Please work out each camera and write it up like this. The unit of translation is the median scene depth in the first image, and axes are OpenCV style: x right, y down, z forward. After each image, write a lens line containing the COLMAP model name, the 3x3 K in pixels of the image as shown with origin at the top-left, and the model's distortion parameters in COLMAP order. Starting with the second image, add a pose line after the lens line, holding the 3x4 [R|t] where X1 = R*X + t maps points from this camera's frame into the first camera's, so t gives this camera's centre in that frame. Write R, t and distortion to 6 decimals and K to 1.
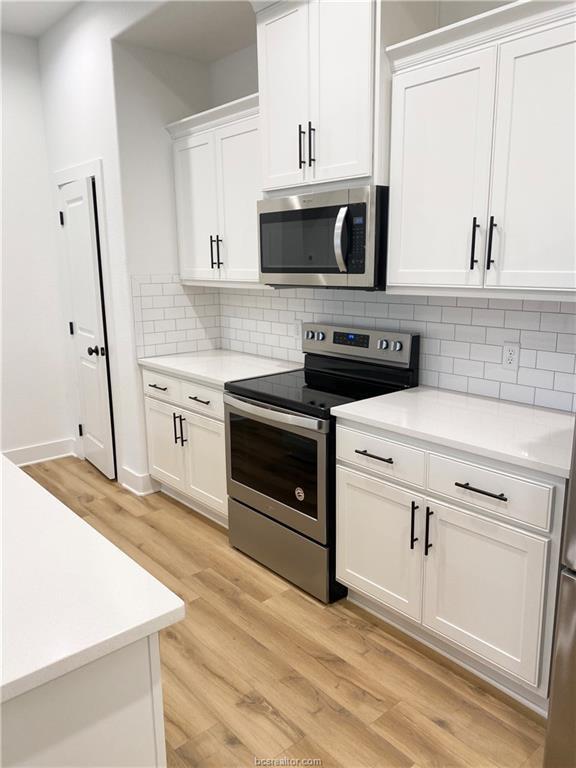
lens RADIAL K [[586.6, 0, 288.0], [0, 586.6, 383.2], [0, 0, 1]] dist [-0.004963, -0.000968]
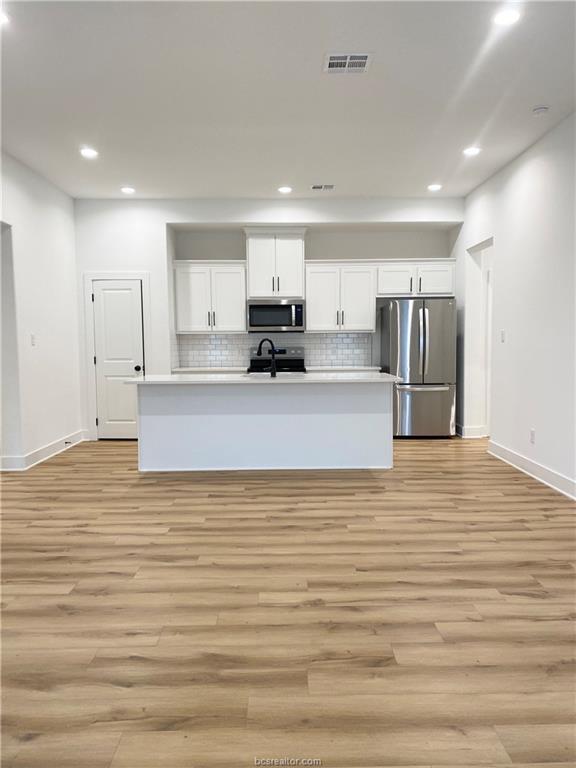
lens RADIAL K [[586.6, 0, 288.3], [0, 586.6, 384.4], [0, 0, 1]] dist [-0.004963, -0.000968]
pose [[0.645727, -0.051169, 0.761852, -2.117011], [0.155562, 0.985642, -0.065651, 0.285357], [-0.747554, 0.160908, 0.644416, -0.832910]]
